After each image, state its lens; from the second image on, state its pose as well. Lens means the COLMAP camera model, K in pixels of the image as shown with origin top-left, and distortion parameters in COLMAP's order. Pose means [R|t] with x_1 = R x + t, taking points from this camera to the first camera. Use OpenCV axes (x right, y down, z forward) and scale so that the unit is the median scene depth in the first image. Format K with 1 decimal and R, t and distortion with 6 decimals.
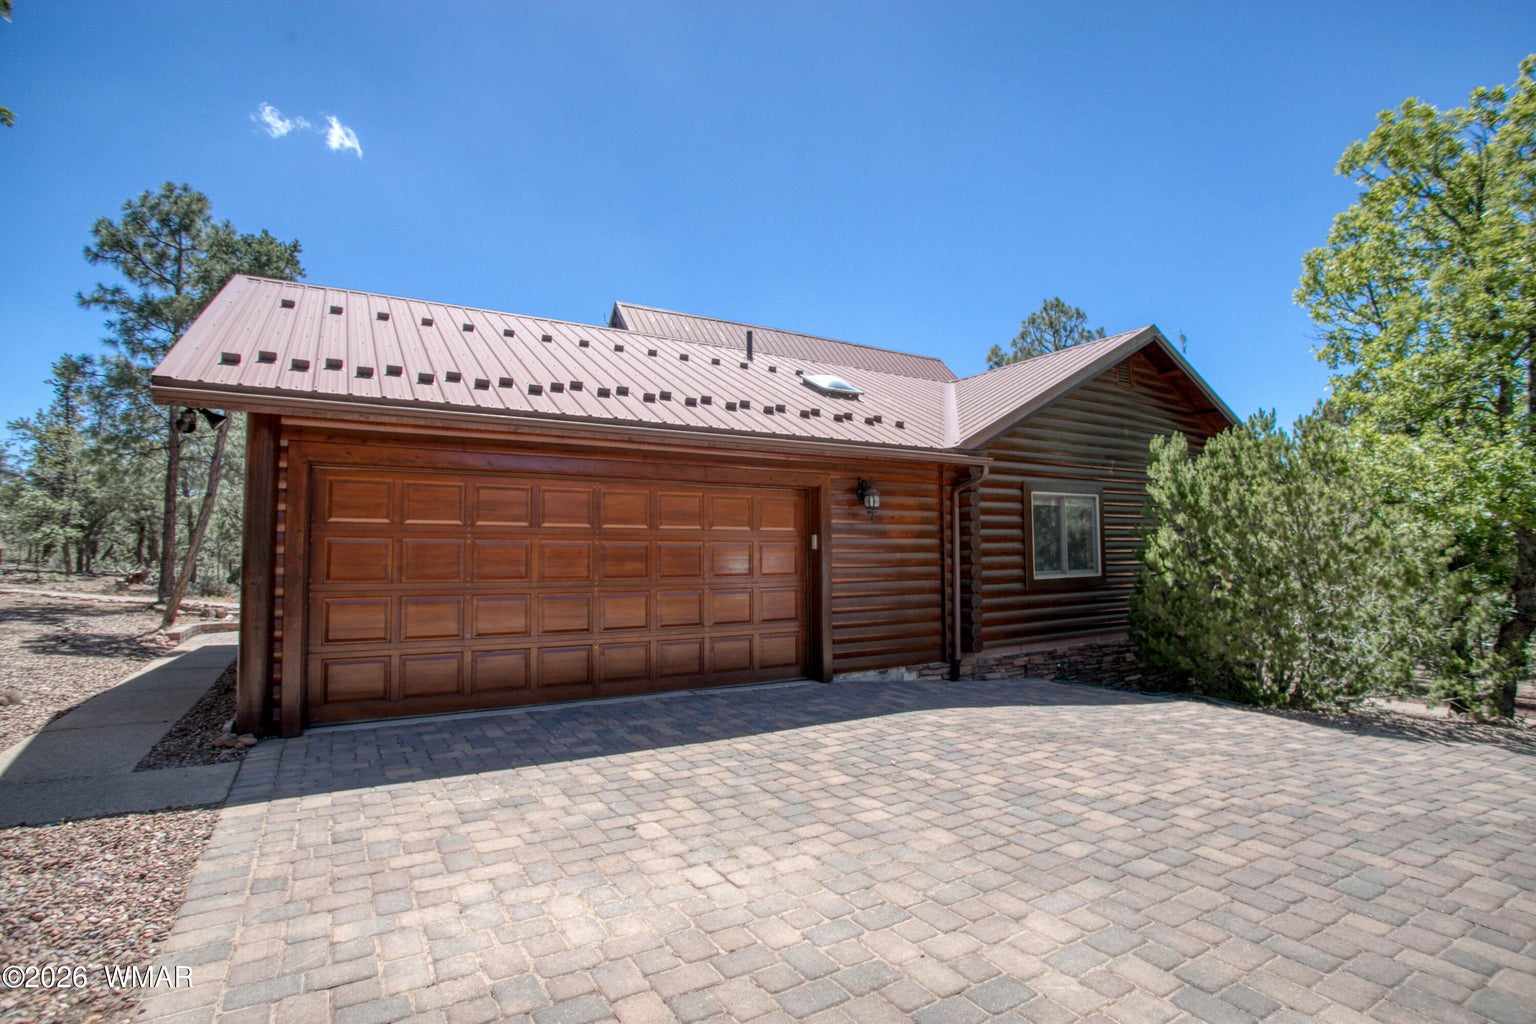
lens RADIAL K [[742.1, 0, 773.8], [0, 742.1, 508.1], [0, 0, 1]] dist [-0.094185, 0.045426]
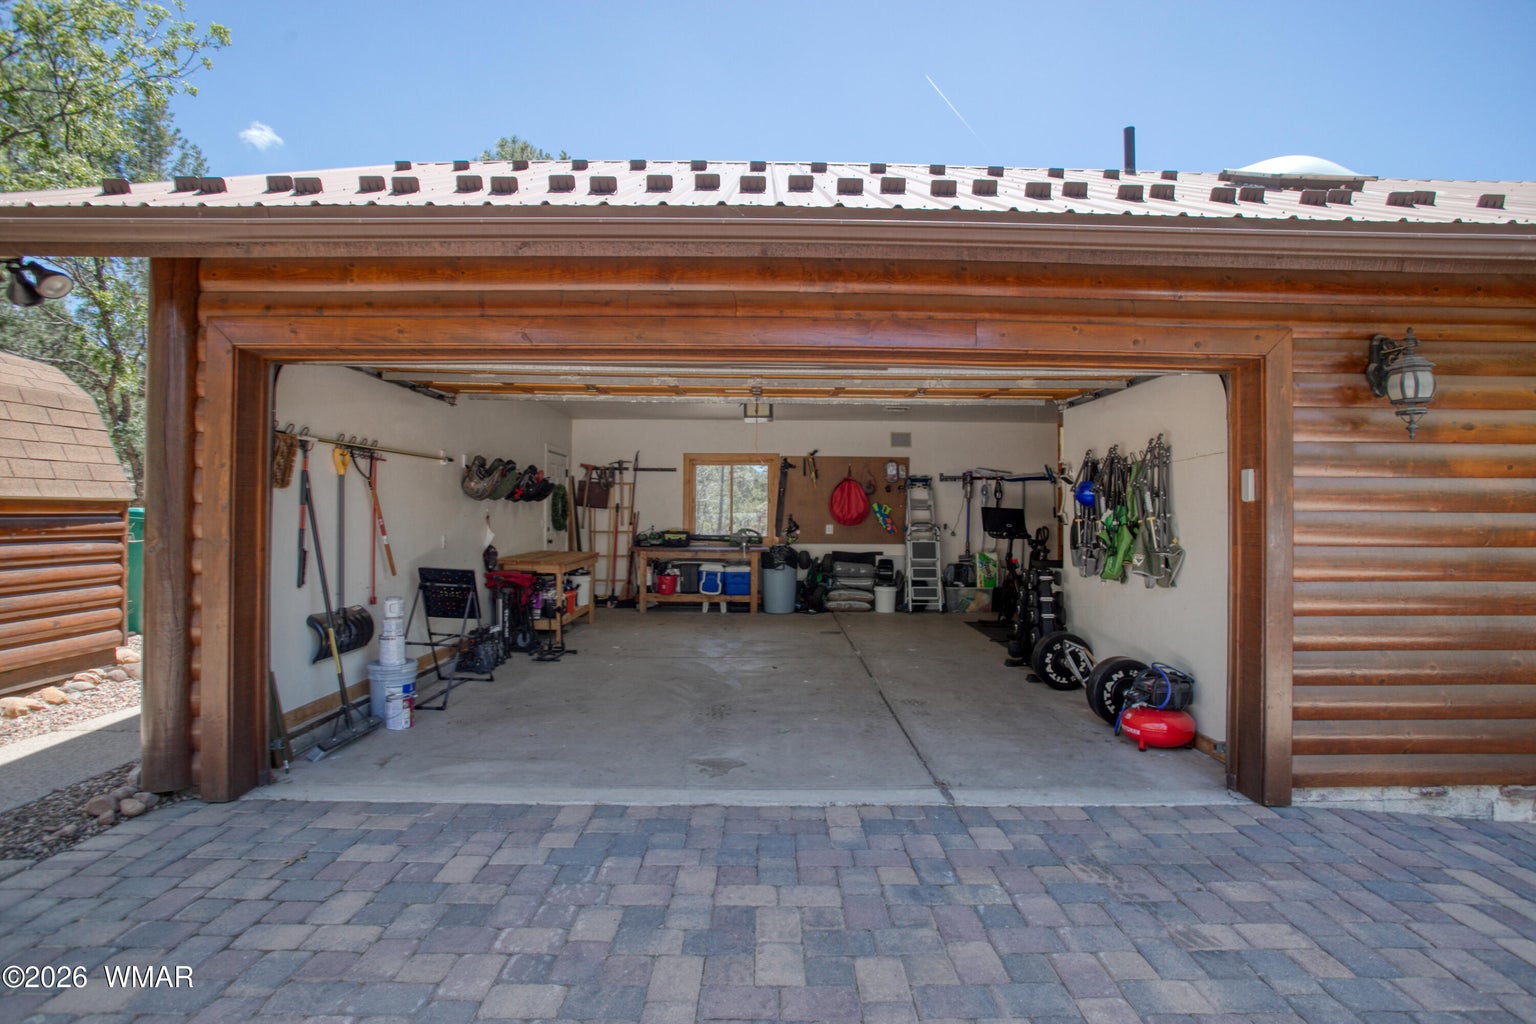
lens RADIAL K [[797.2, 0, 768.3], [0, 797.2, 514.7], [0, 0, 1]] dist [-0.012679, 0.000675]
pose [[0.873501, 0.008510, -0.486747, 0.034947], [0.020145, 0.998359, 0.053606, 0.031011], [0.486405, -0.056631, 0.871896, 0.435023]]
